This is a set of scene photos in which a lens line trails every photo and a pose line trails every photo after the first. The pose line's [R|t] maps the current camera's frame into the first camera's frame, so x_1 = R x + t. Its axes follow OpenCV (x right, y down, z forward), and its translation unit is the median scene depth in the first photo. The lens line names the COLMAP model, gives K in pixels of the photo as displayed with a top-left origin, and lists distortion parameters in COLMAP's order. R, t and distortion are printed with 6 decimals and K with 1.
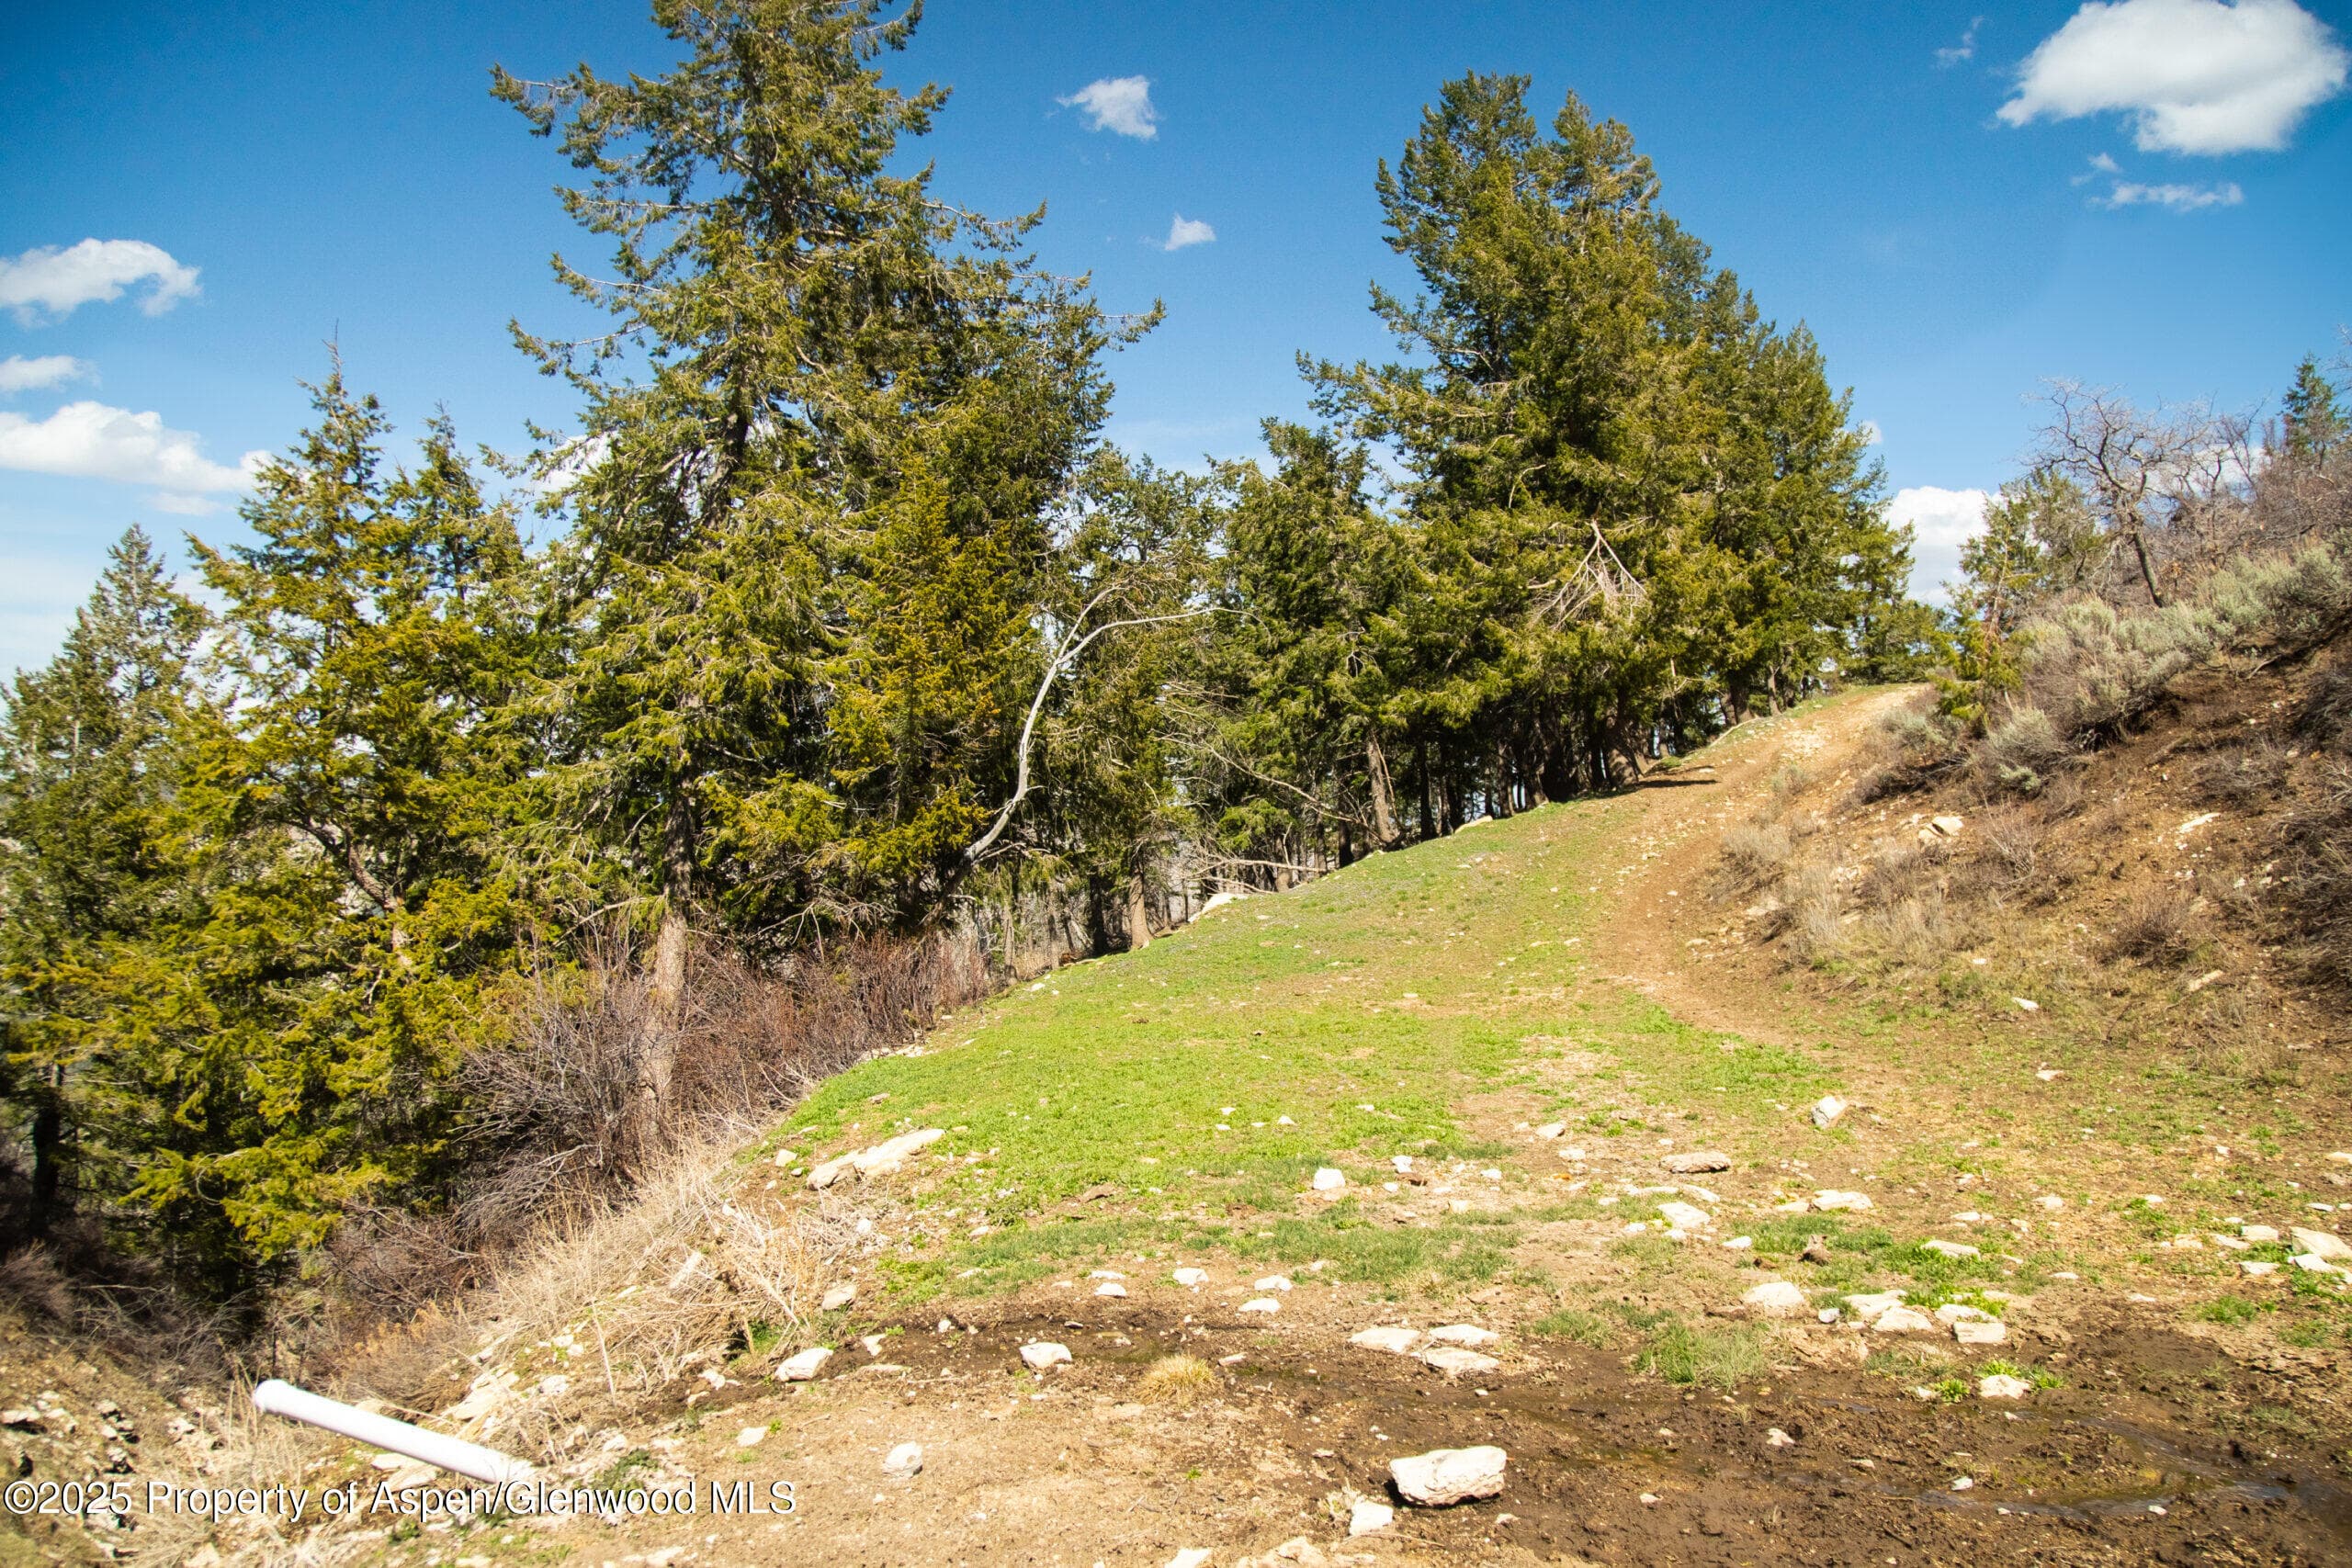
lens RADIAL K [[2065.0, 0, 1181.1], [0, 2065.0, 798.1], [0, 0, 1]] dist [-0.042888, 0.105555]
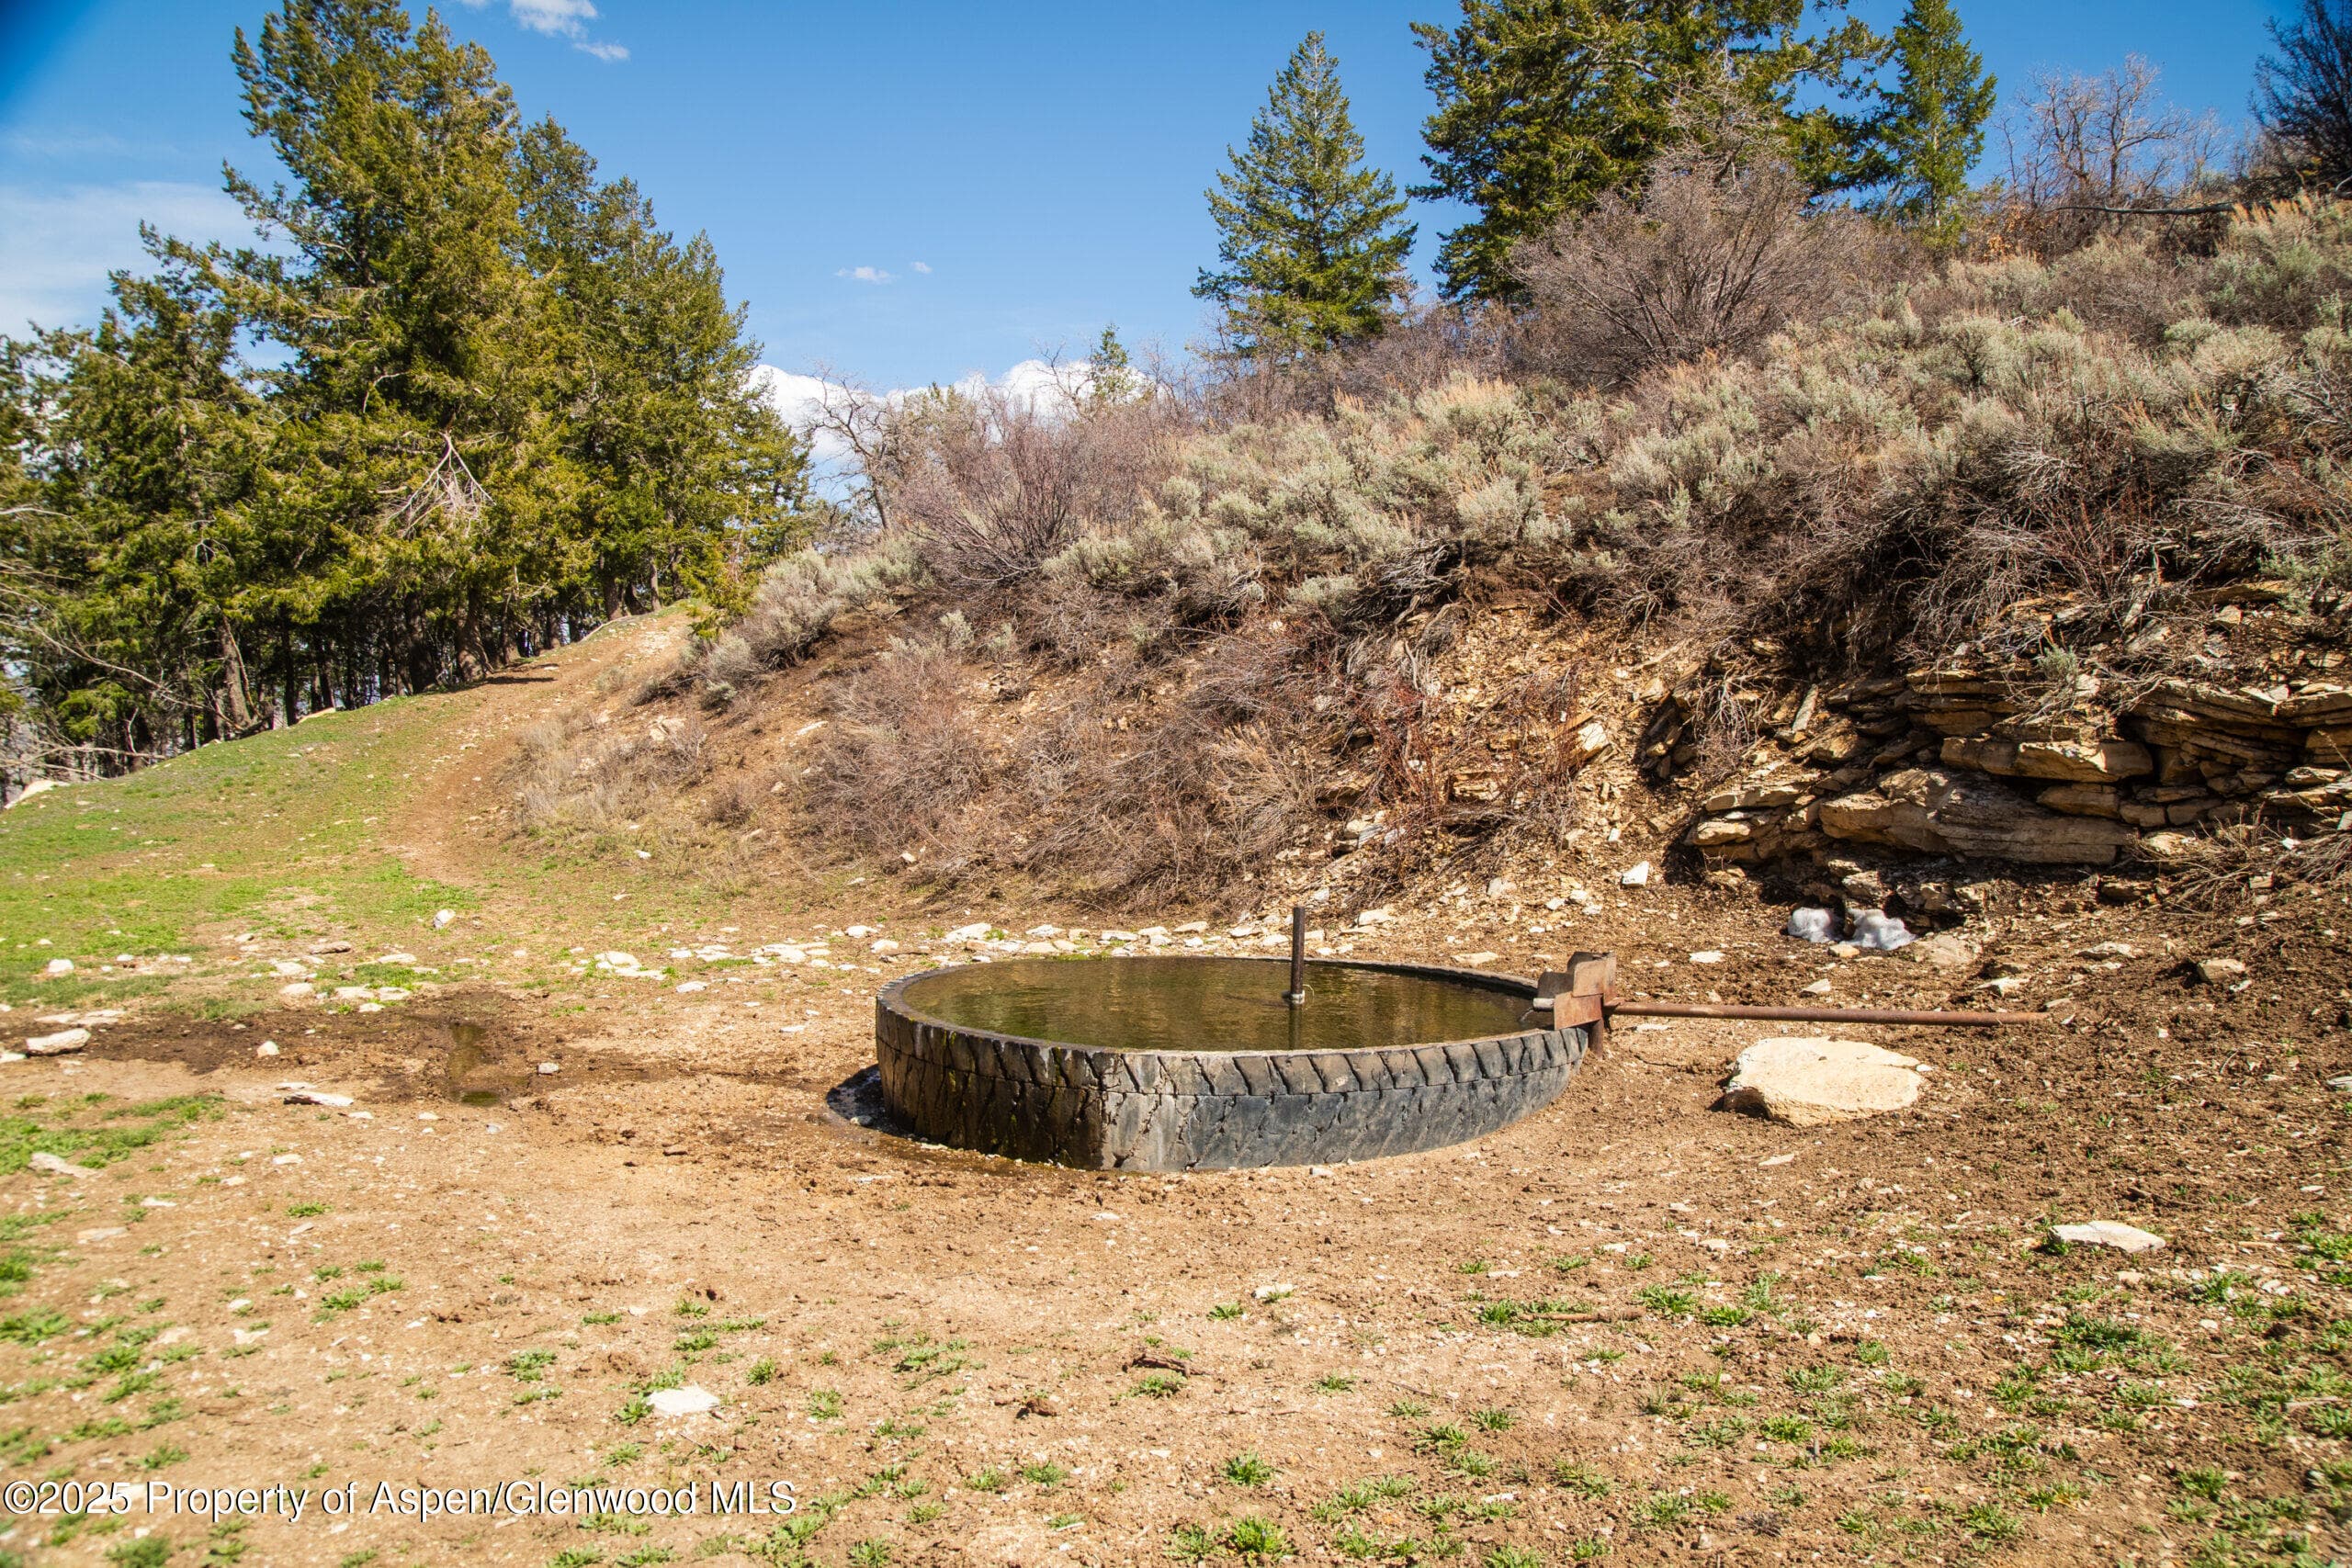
lens RADIAL K [[2065.0, 0, 1181.1], [0, 2065.0, 798.1], [0, 0, 1]] dist [-0.042888, 0.105555]
pose [[0.871791, -0.006974, 0.489829, 0.008050], [-0.019638, 0.998597, 0.049170, -0.004695], [-0.489484, -0.052485, 0.870431, -0.116636]]
